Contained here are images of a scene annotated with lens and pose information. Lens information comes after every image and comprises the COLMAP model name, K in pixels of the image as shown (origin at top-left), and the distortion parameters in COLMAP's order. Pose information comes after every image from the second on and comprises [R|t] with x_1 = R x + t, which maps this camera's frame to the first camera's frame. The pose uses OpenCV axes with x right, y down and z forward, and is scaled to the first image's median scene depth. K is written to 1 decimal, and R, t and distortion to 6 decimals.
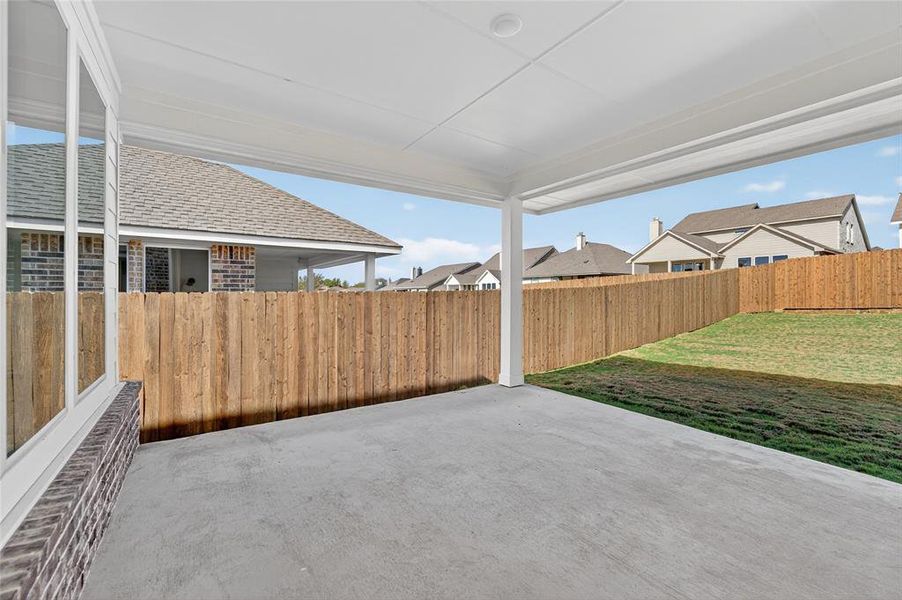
lens RADIAL K [[363.7, 0, 450.9], [0, 363.7, 292.5], [0, 0, 1]] dist [0.001660, -0.000251]
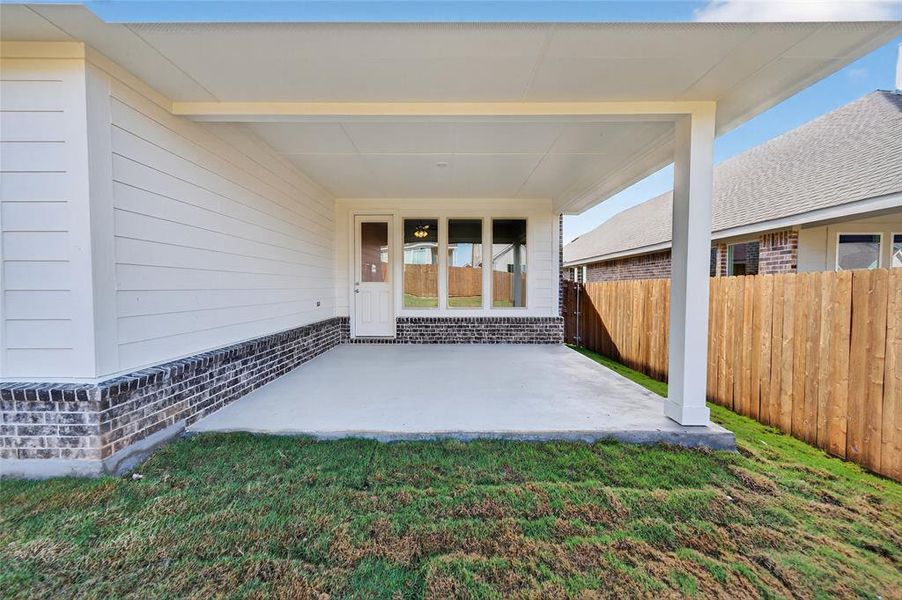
lens RADIAL K [[363.7, 0, 450.9], [0, 363.7, 292.5], [0, 0, 1]] dist [0.001660, -0.000251]
pose [[-0.558668, 0.012152, -0.829303, 0.384197], [0.001768, 0.999908, 0.013460, 0.011006], [0.829390, 0.006053, -0.558638, 0.434798]]
